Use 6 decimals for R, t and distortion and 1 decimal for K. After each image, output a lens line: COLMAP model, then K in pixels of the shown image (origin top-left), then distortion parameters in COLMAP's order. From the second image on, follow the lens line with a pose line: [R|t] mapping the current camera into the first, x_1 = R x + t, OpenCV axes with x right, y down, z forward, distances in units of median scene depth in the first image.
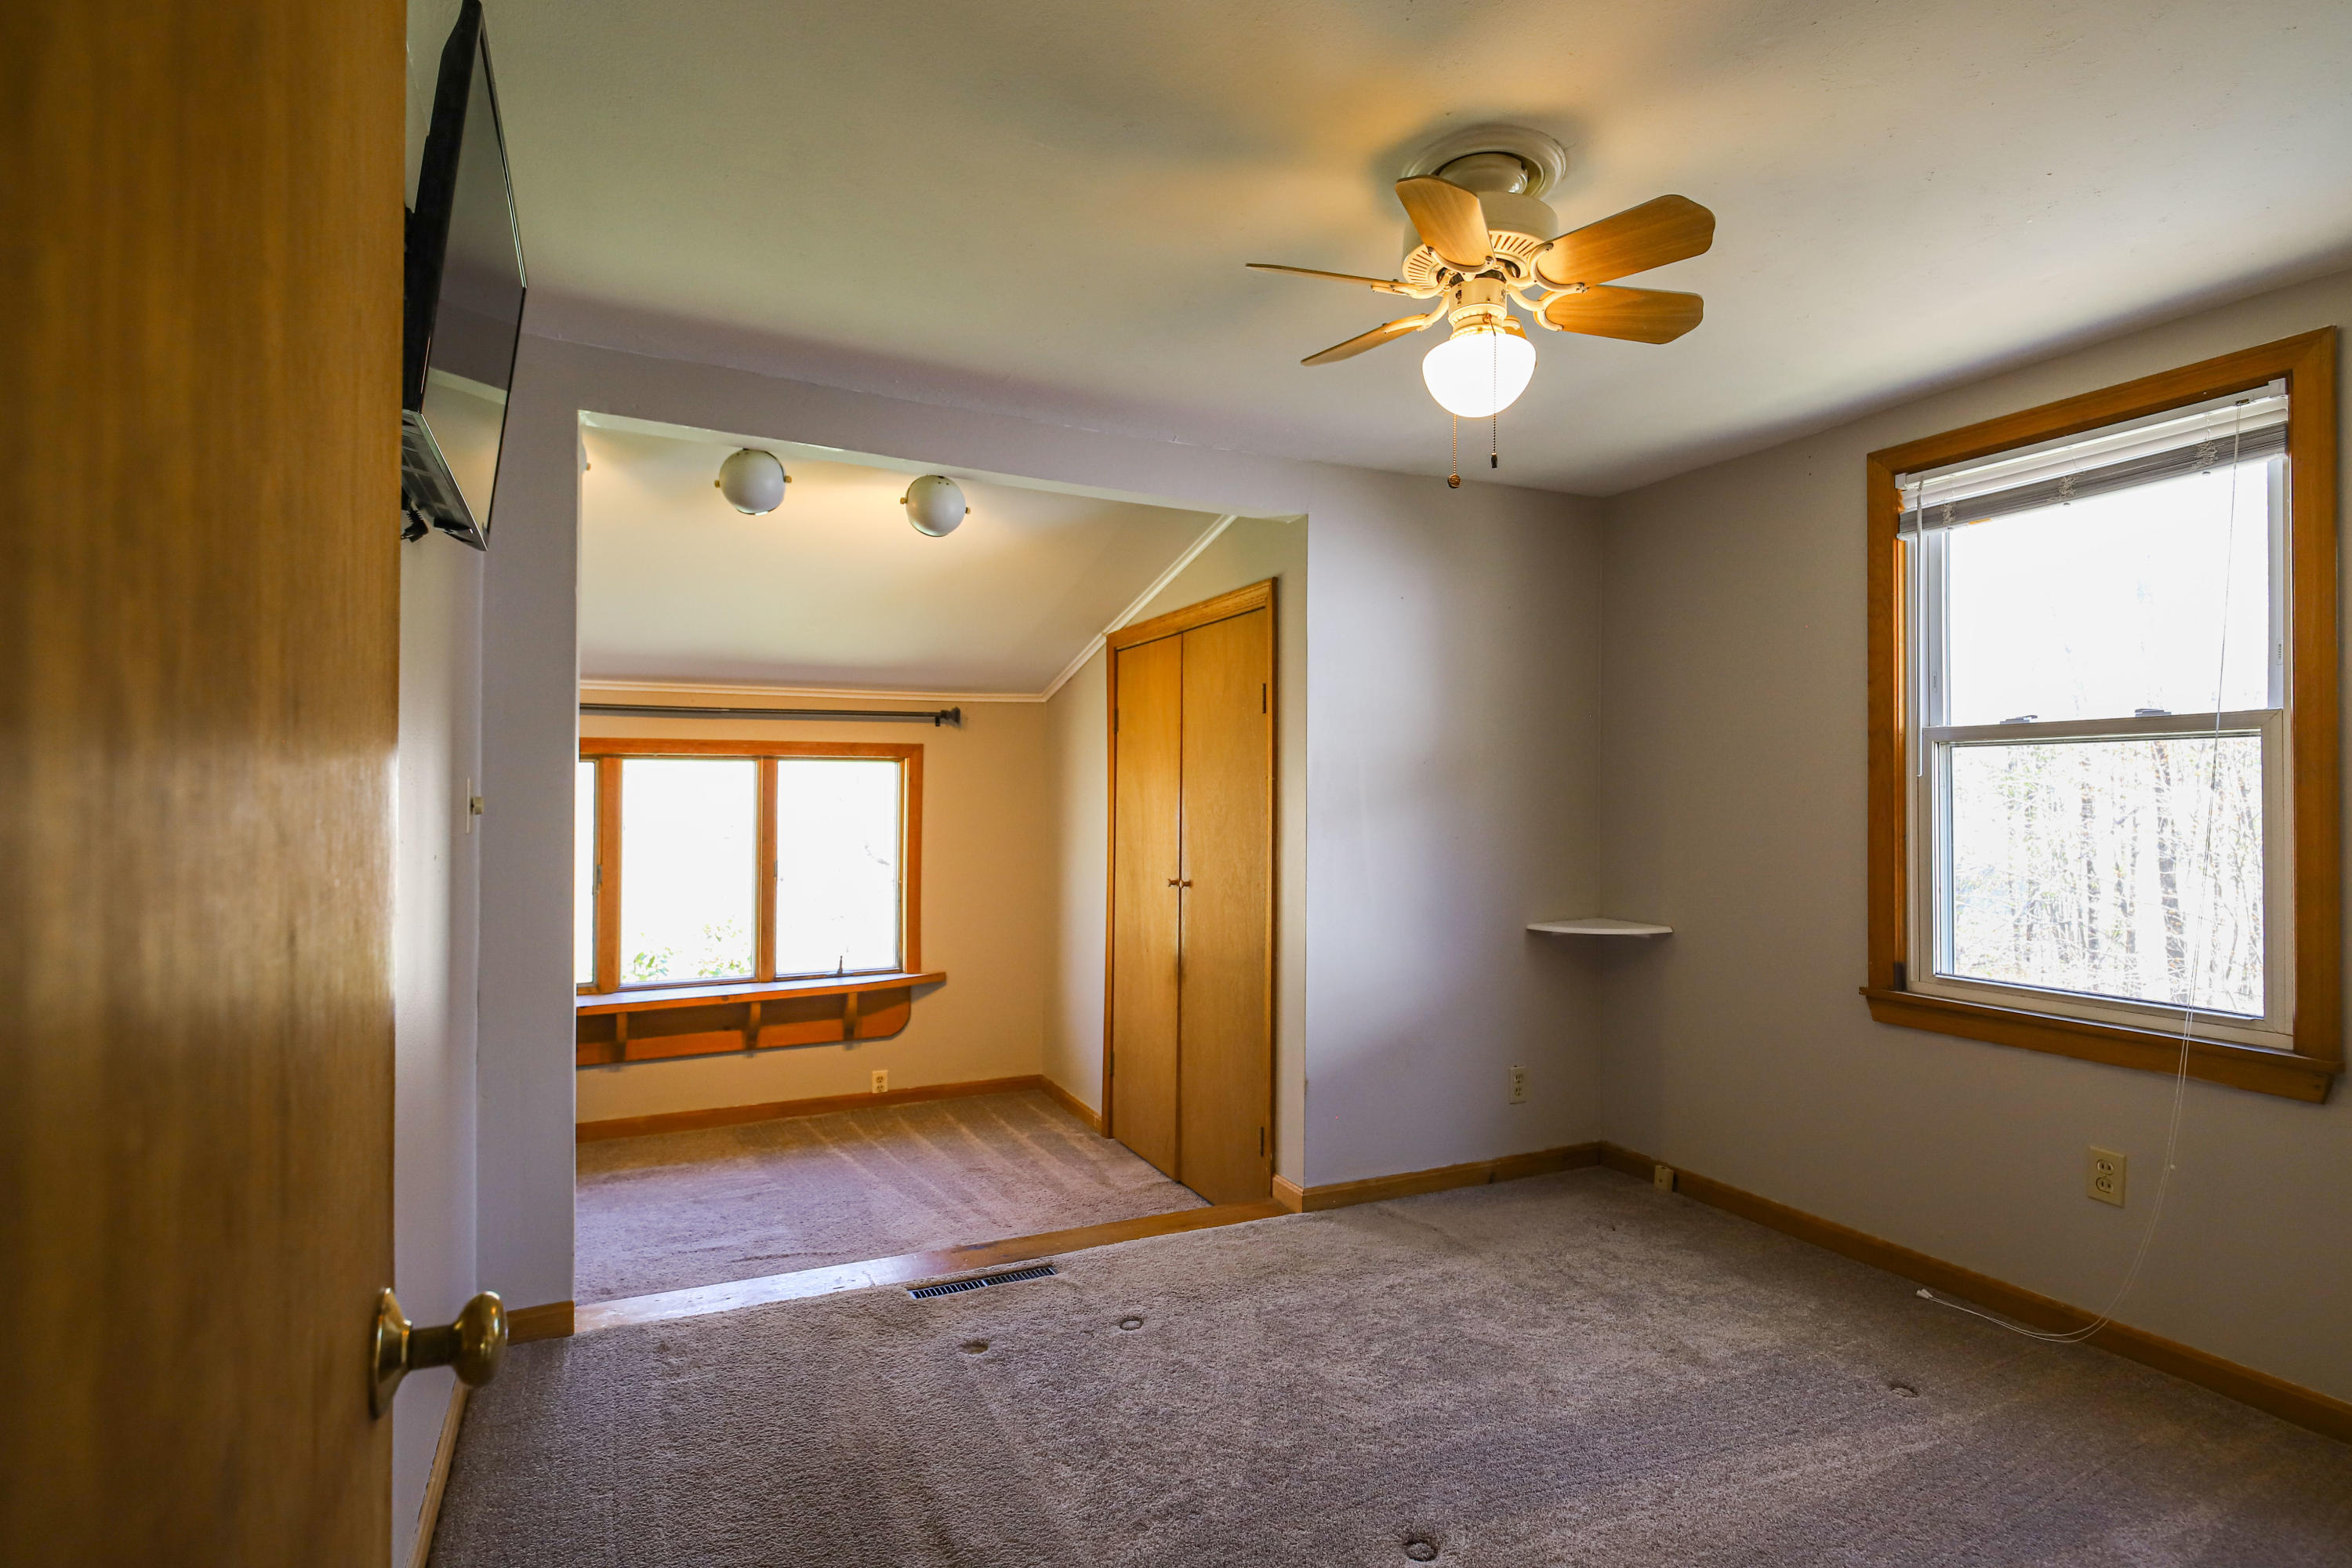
lens RADIAL K [[1190.7, 0, 1180.8], [0, 1190.7, 794.8], [0, 0, 1]] dist [0.035770, 0.000341]
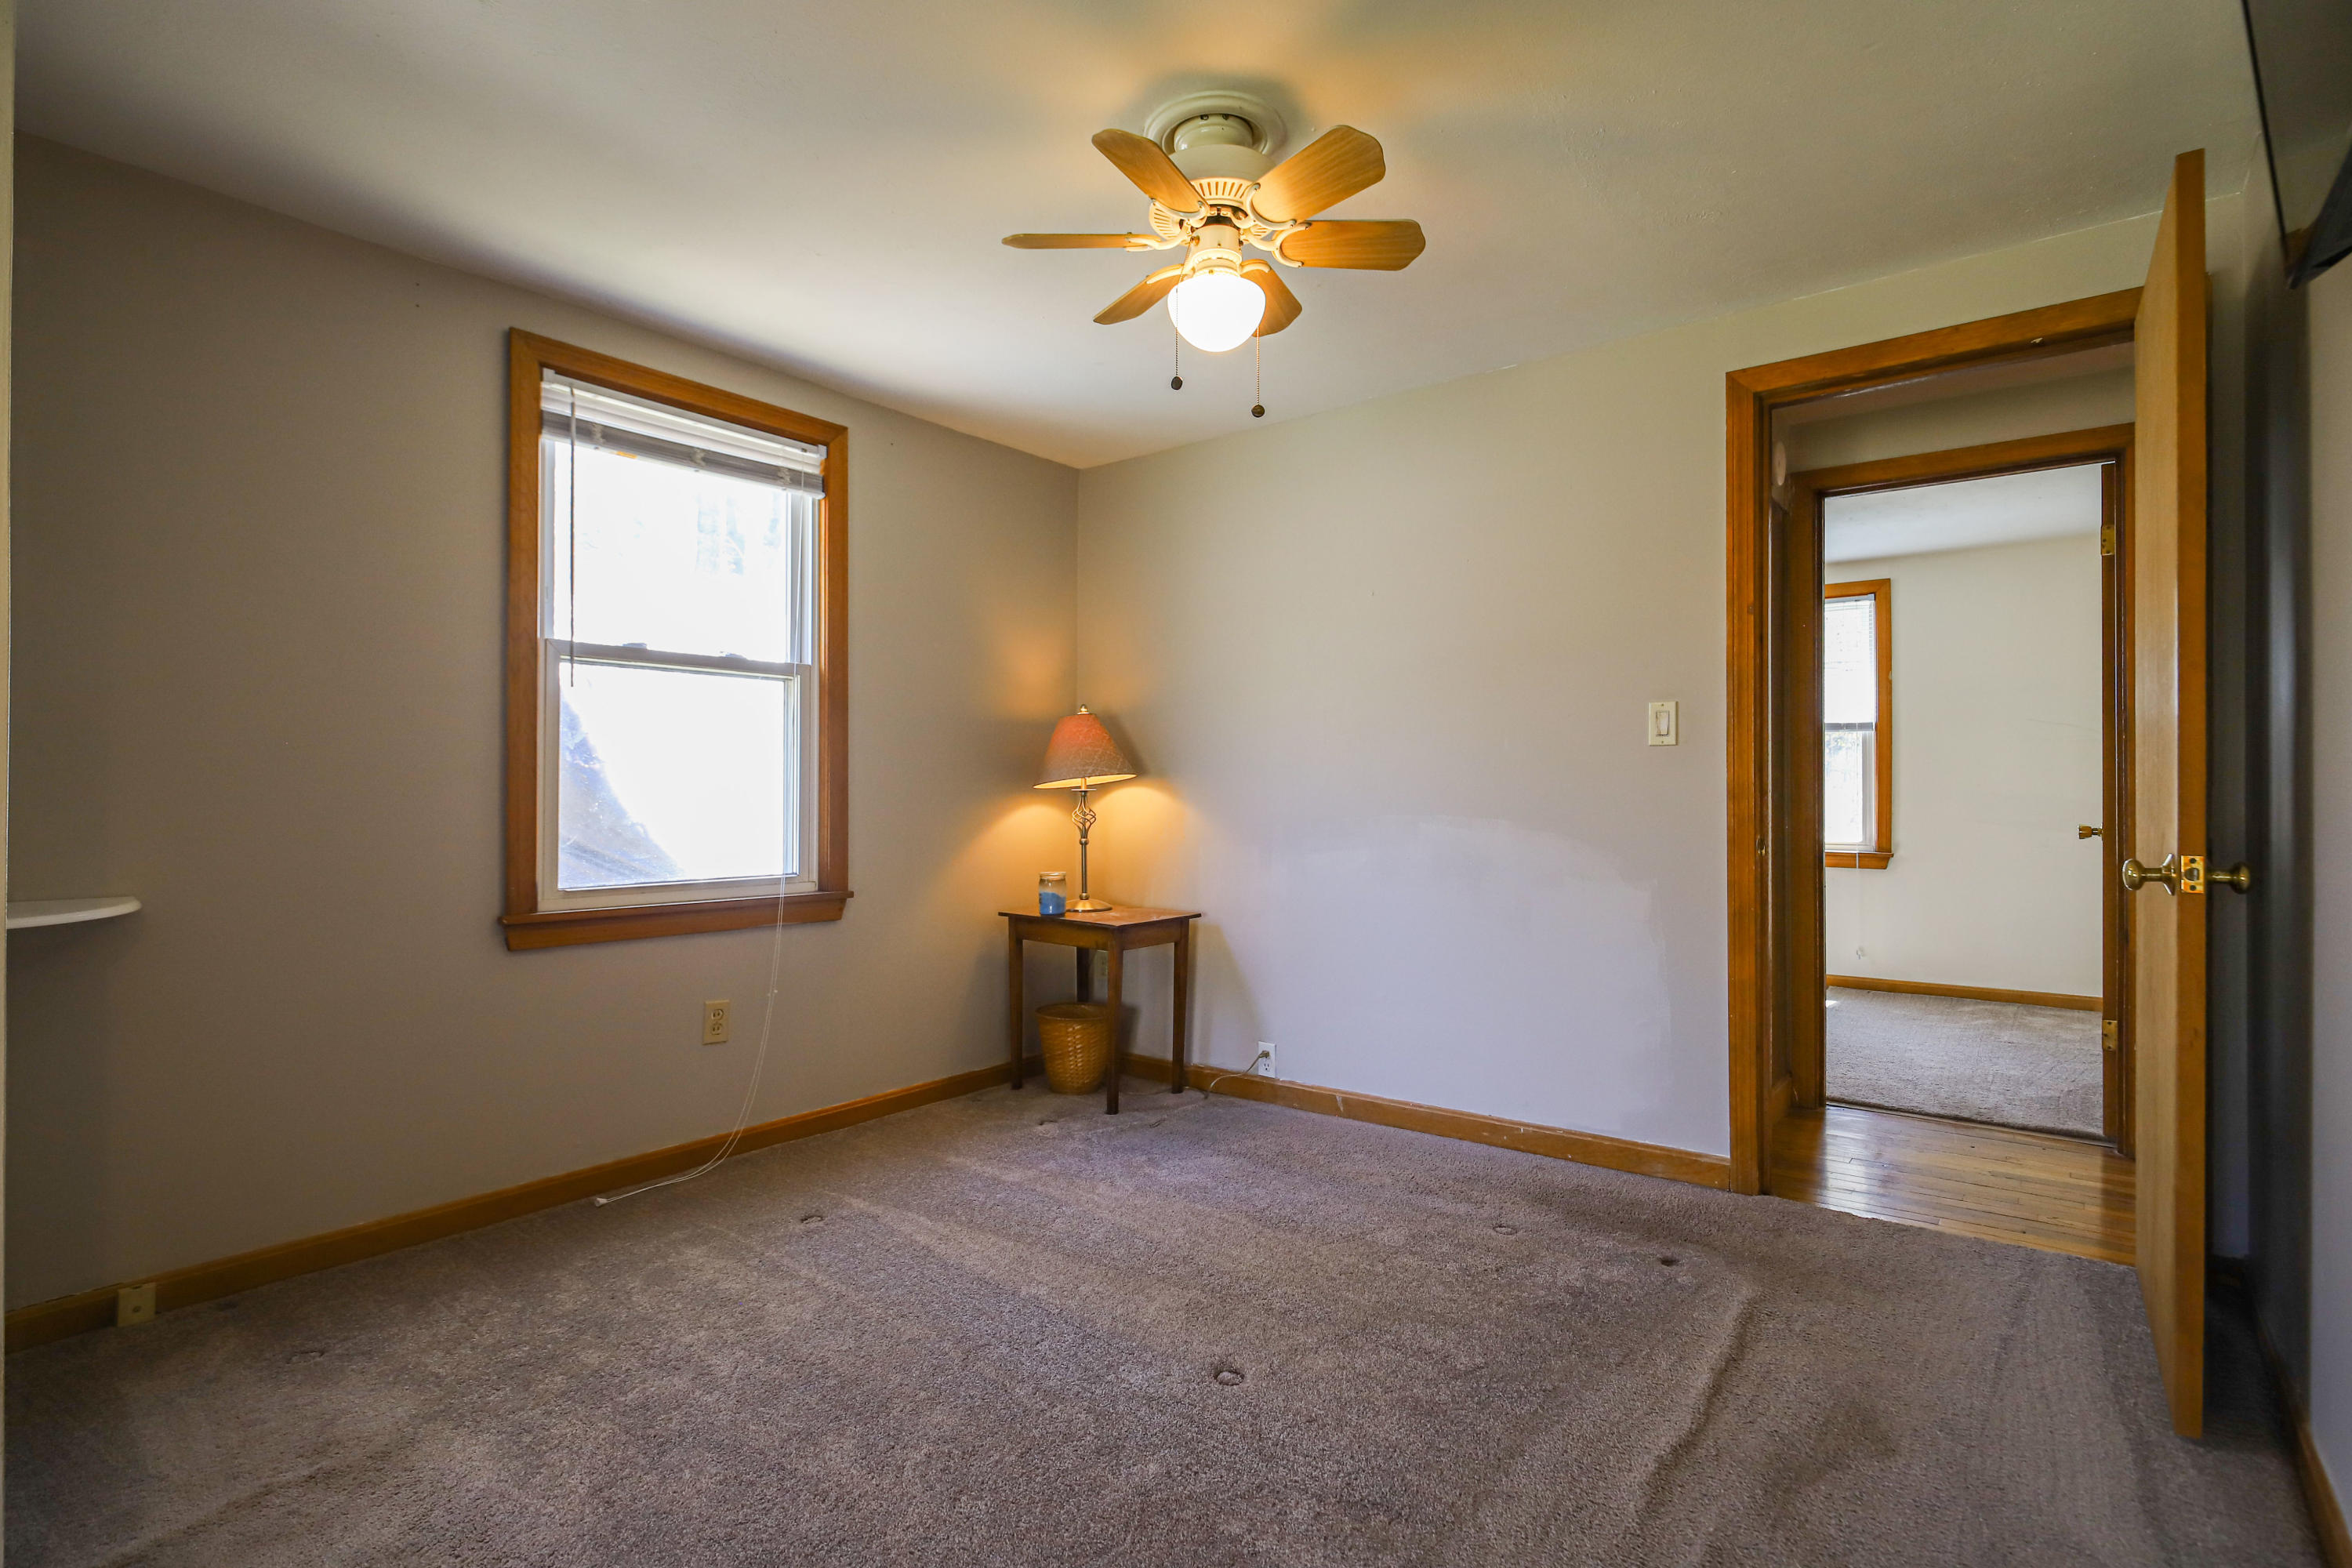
lens RADIAL K [[1165.0, 0, 1179.0], [0, 1165.0, 792.0], [0, 0, 1]] dist [0.006262, -0.000659]
pose [[-0.447303, -0.001308, 0.894381, -0.294109], [-0.006720, 0.999976, -0.001899, 0.043353], [-0.894357, -0.006860, -0.447301, 0.628293]]
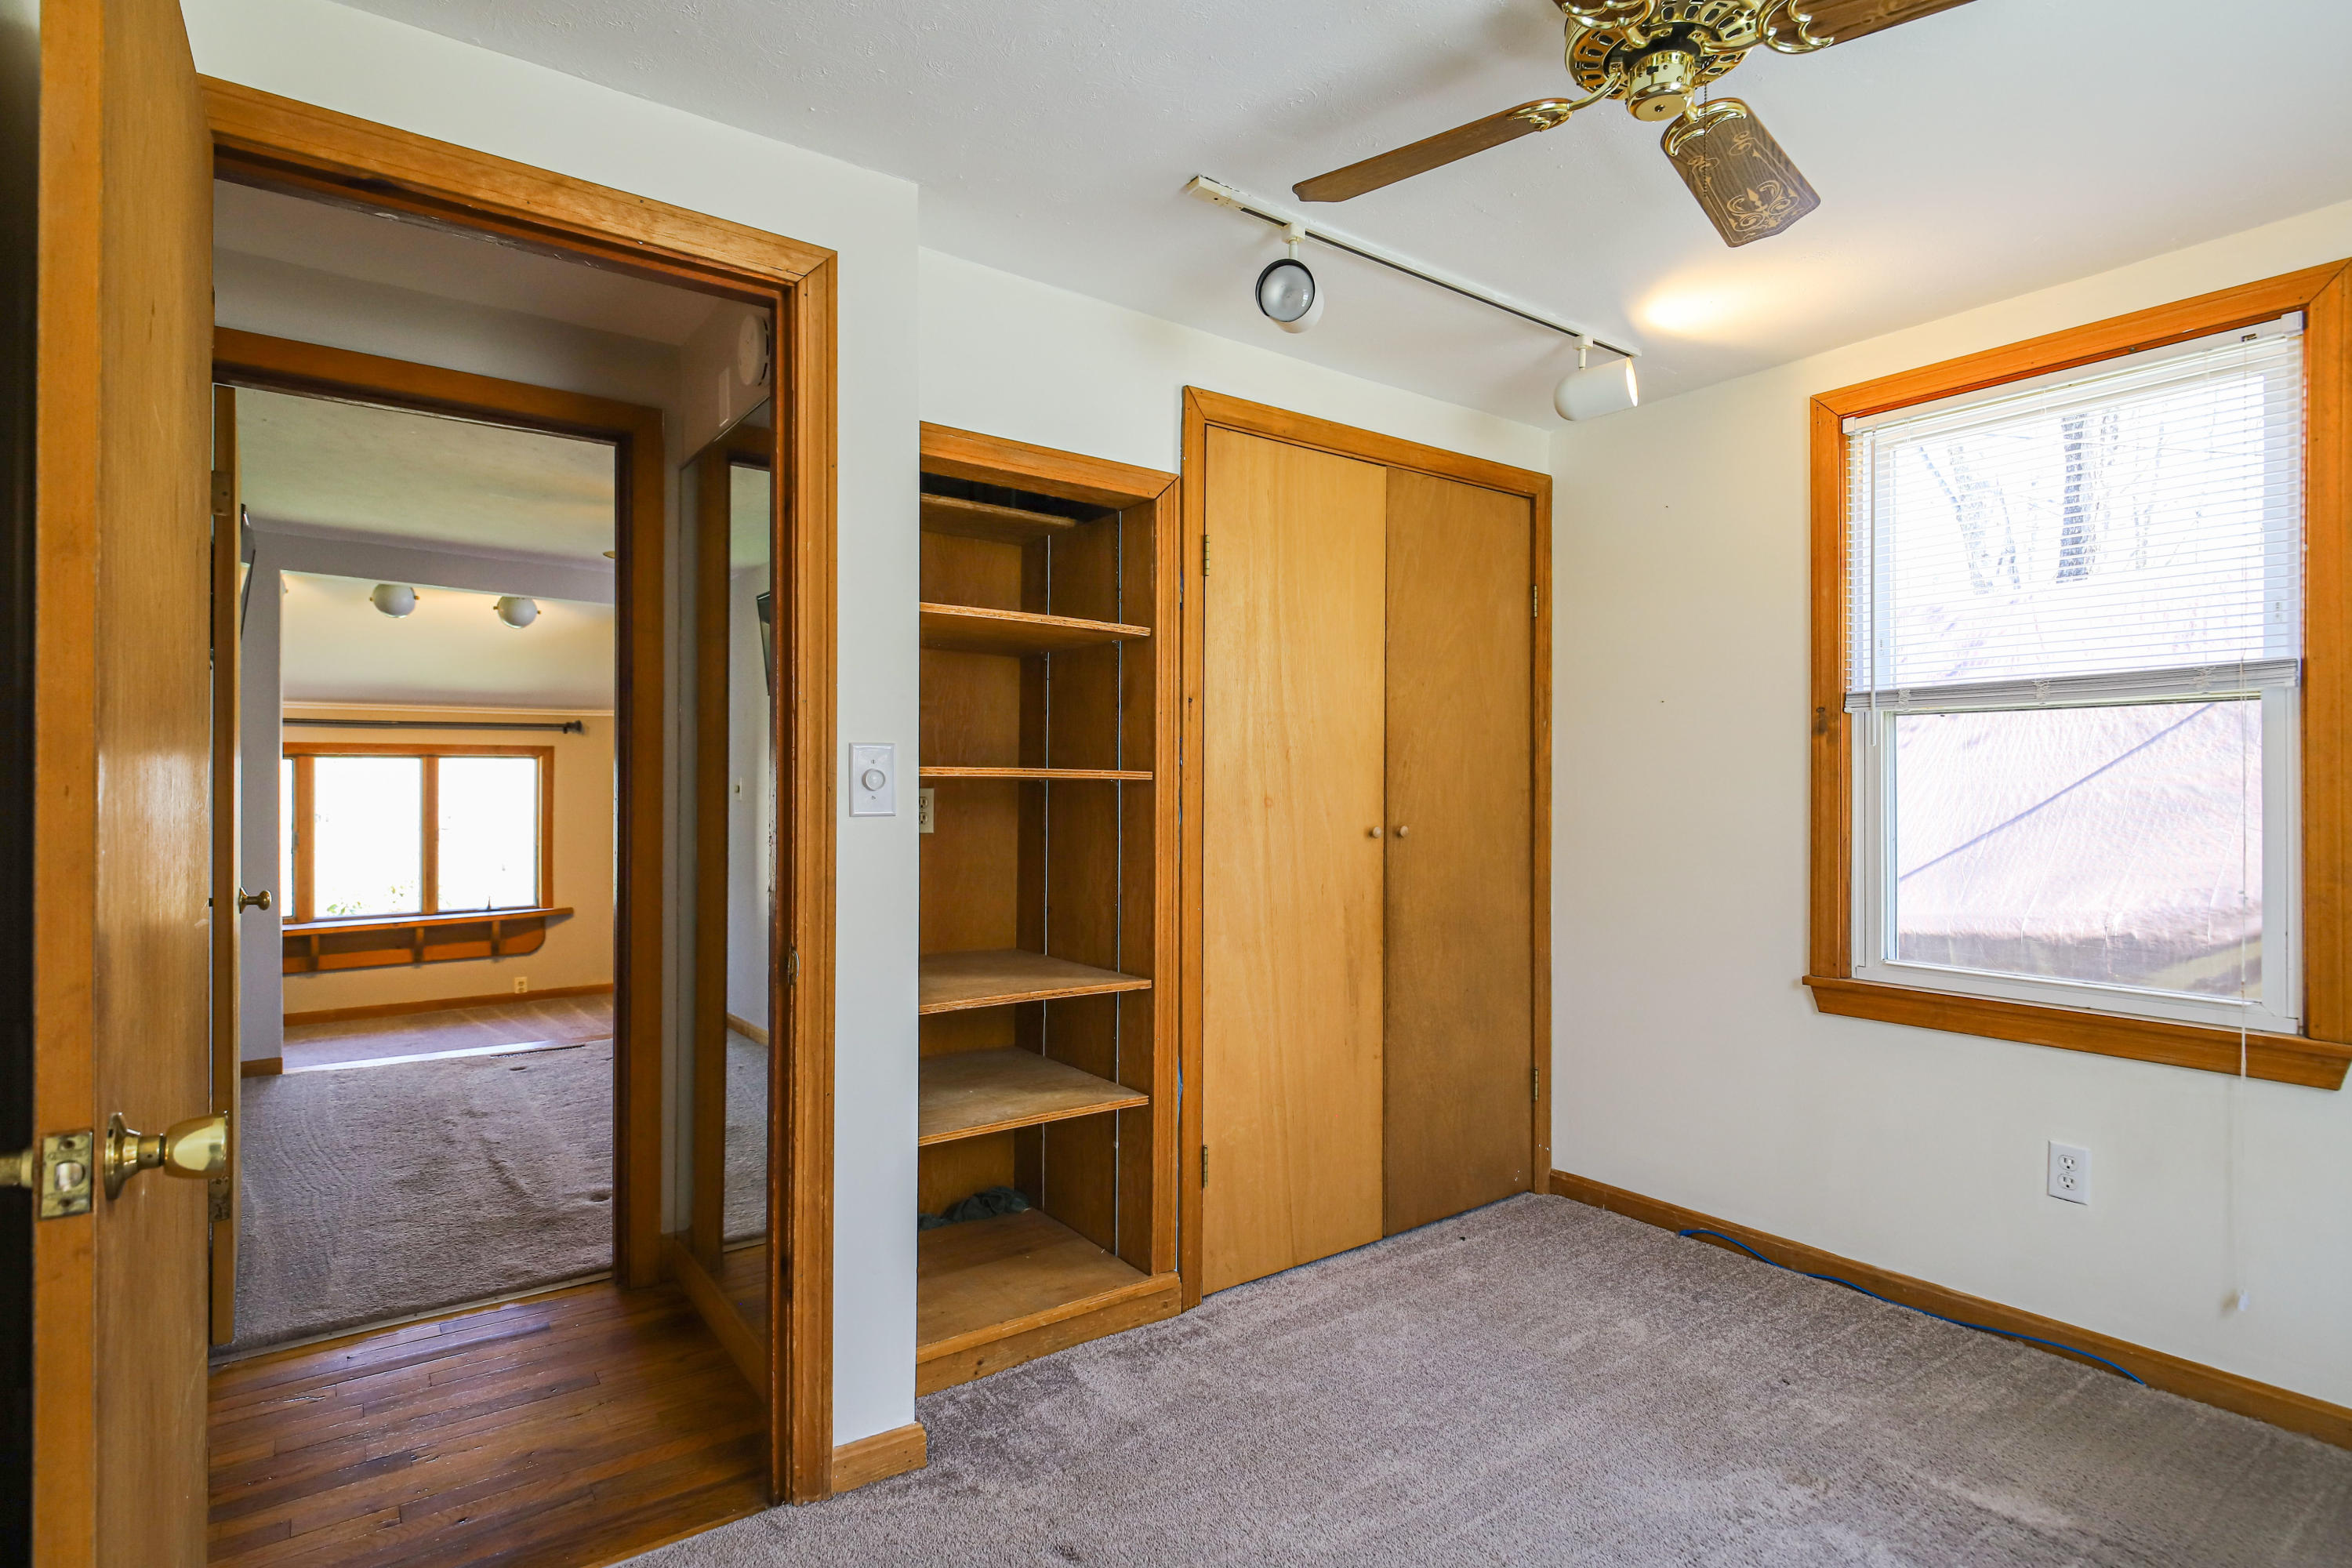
lens RADIAL K [[1165.0, 0, 1177.9], [0, 1165.0, 777.4], [0, 0, 1]] dist [0.006262, -0.000659]
pose [[0.982258, -0.002960, 0.187510, 0.275691], [0.003996, 0.999979, -0.005148, 0.005224], [-0.187491, 0.005806, 0.982249, -0.545470]]
